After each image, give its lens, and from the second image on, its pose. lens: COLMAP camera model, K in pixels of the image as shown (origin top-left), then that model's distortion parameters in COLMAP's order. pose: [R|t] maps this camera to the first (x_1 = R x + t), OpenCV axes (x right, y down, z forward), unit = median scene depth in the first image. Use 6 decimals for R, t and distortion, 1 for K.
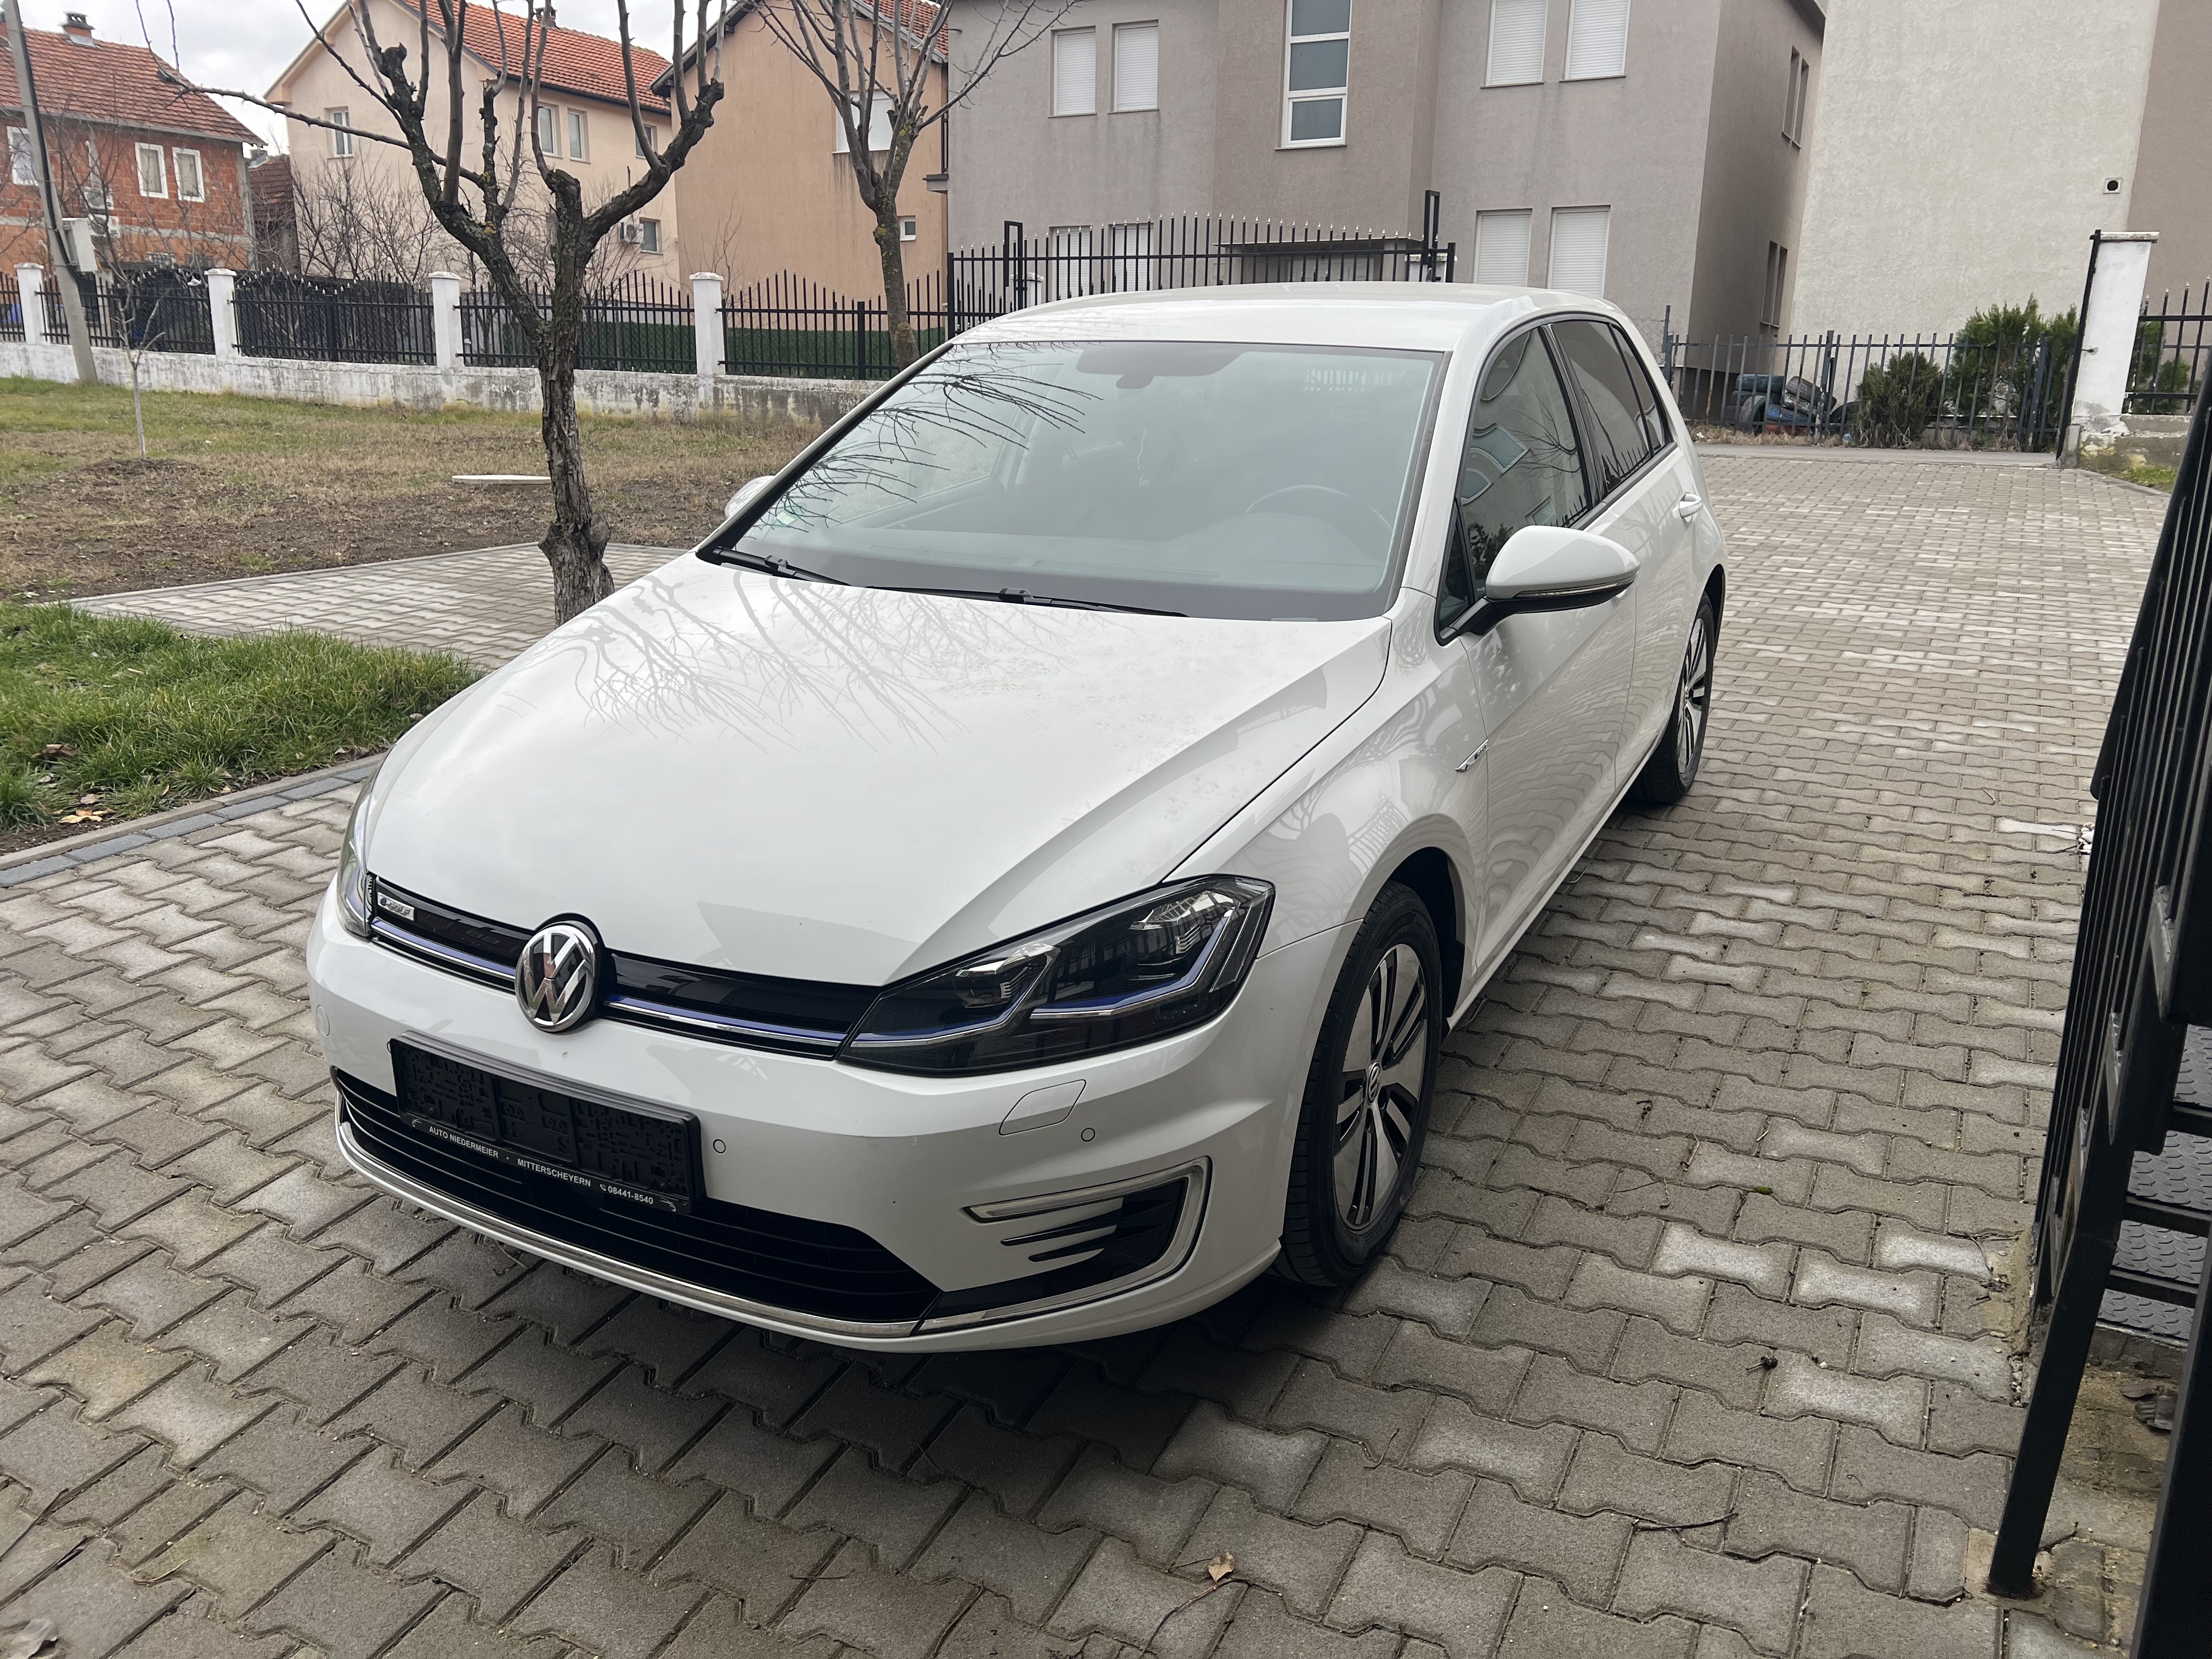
lens RADIAL K [[1679.0, 0, 1110.9], [0, 1679.0, 825.6], [0, 0, 1]] dist [0.053733, -0.058868]
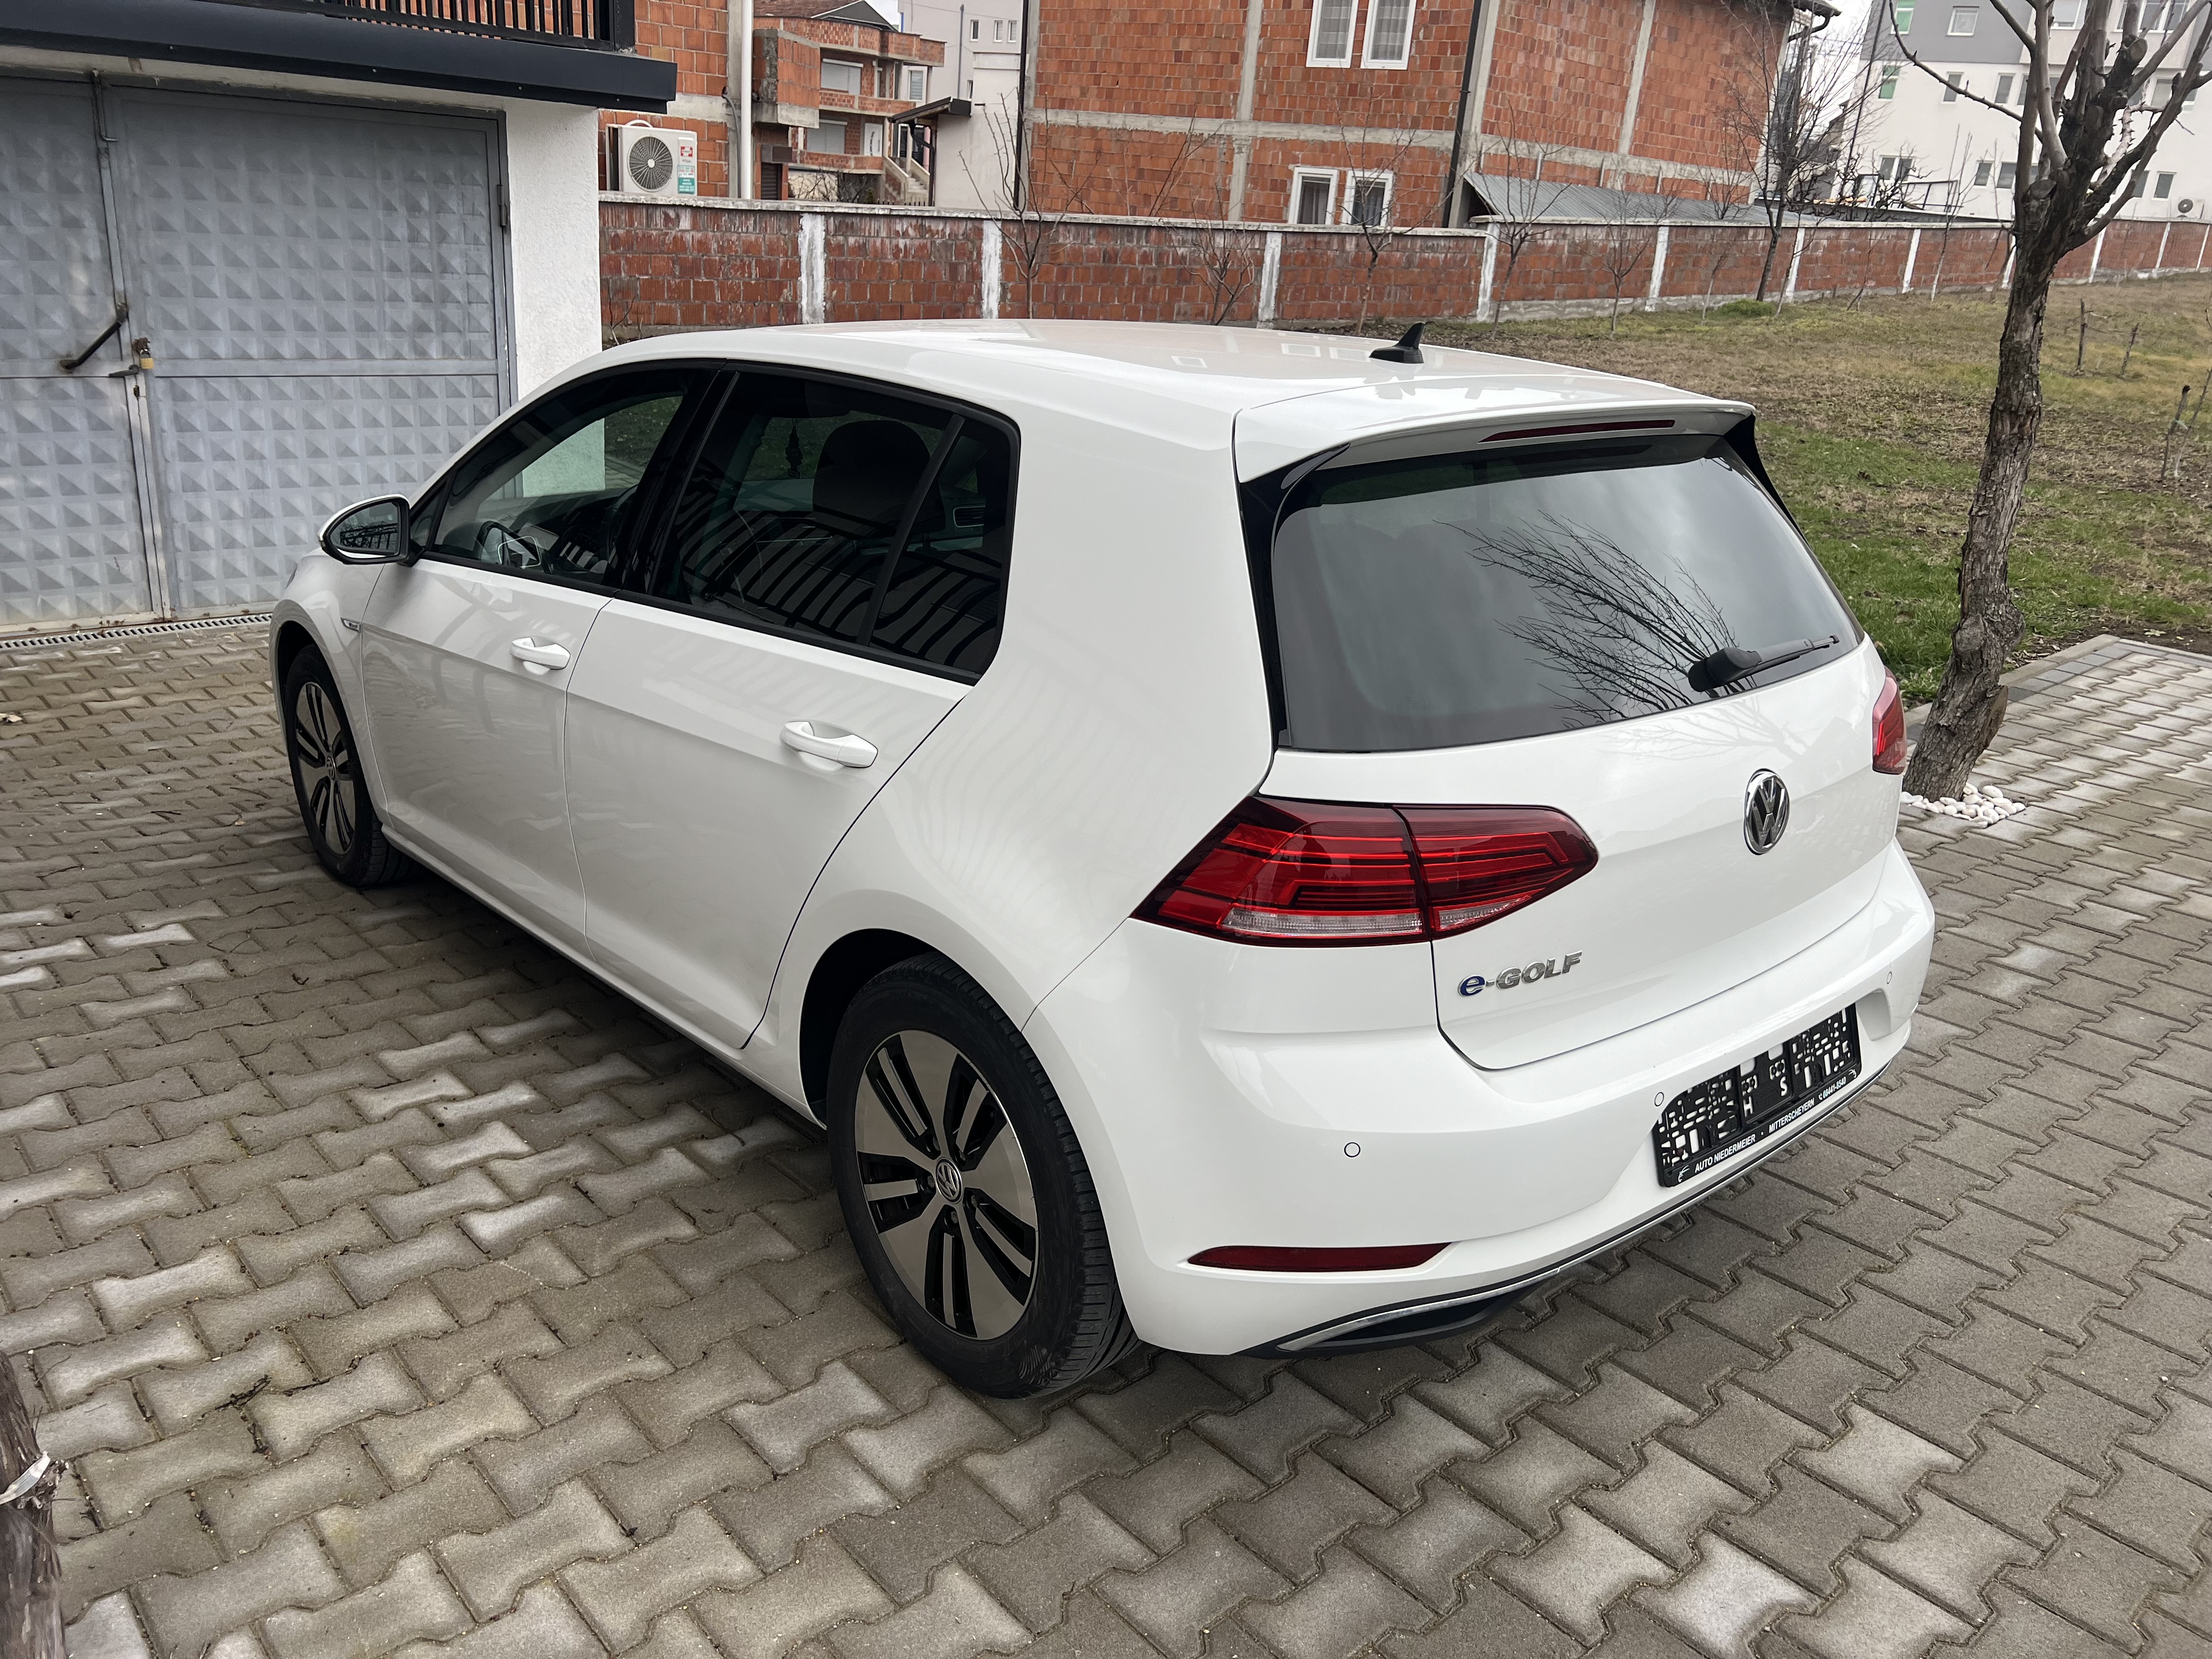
lens RADIAL K [[1679.0, 0, 1110.9], [0, 1679.0, 825.6], [0, 0, 1]] dist [0.053733, -0.058868]
pose [[-0.362711, 0.292659, -0.884755, 0.295586], [-0.316392, 0.854342, 0.412306, -0.156325], [0.876548, 0.429477, -0.217285, 0.446403]]
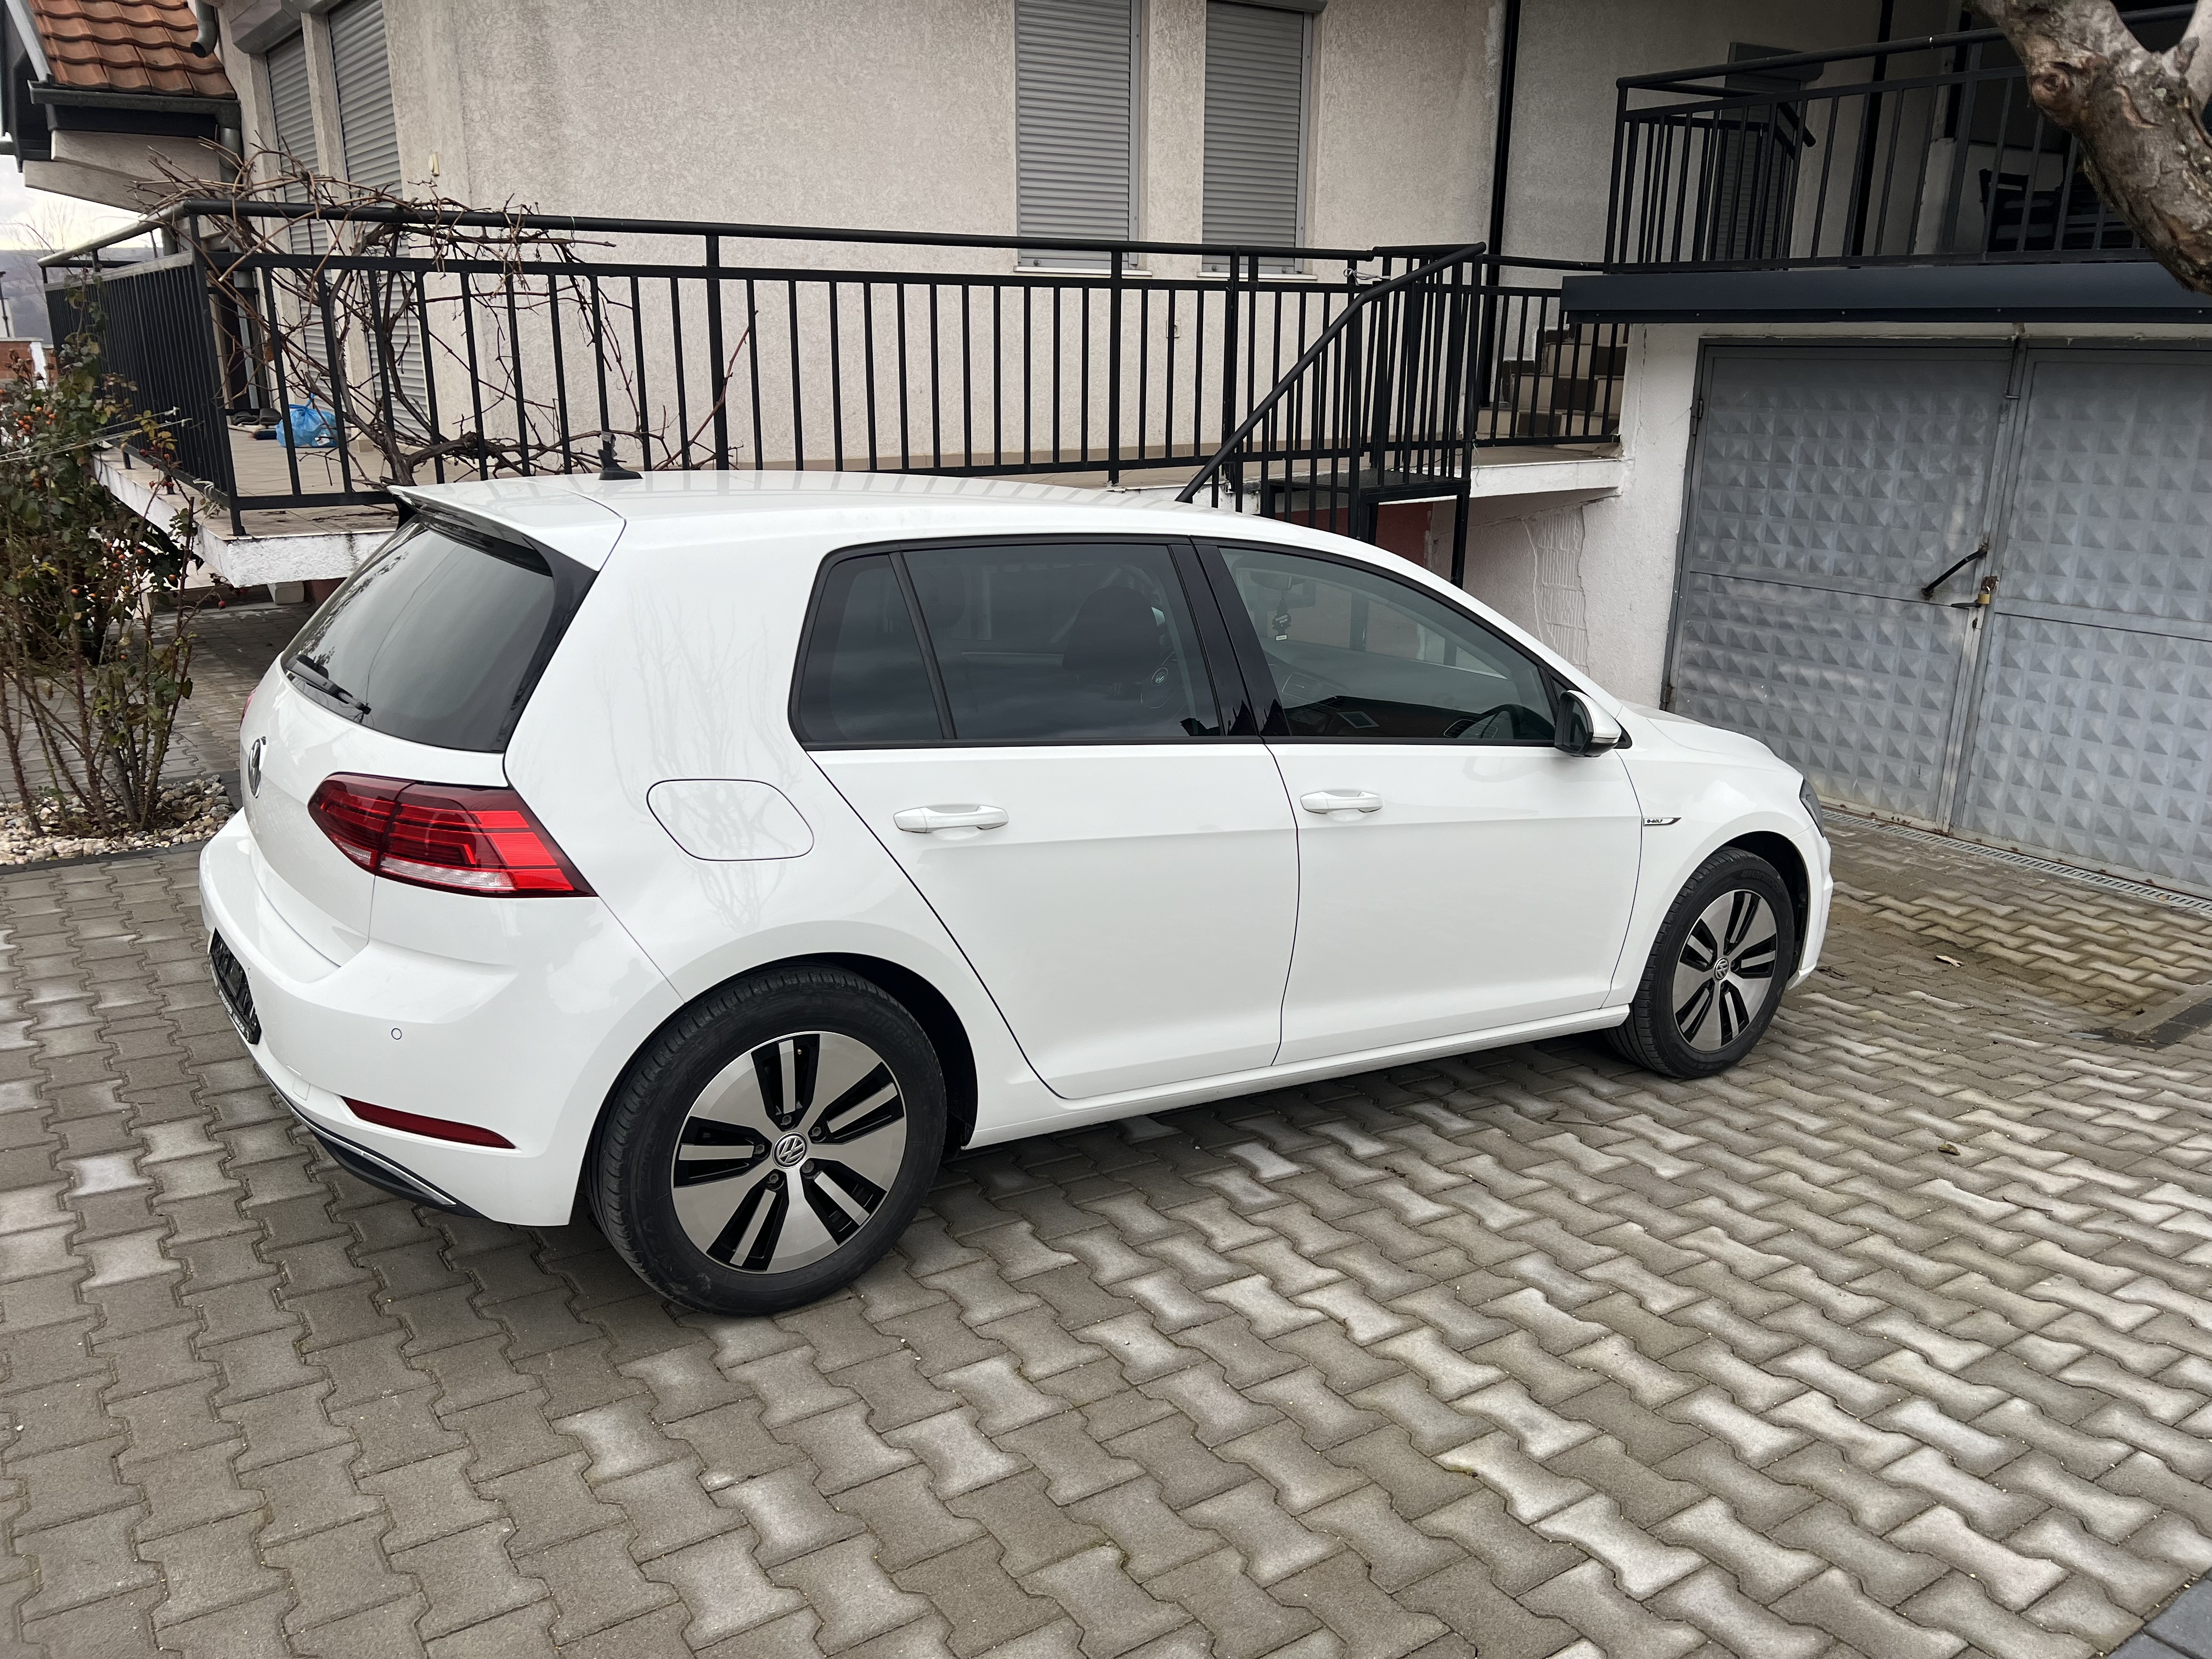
lens RADIAL K [[1687.1, 0, 1097.6], [0, 1687.1, 820.7], [0, 0, 1]] dist [0.039475, -0.031982]
pose [[-0.896788, -0.146238, 0.417595, -0.119410], [0.089212, 0.864657, 0.494378, -0.211719], [-0.433373, 0.480607, -0.762368, 0.611459]]
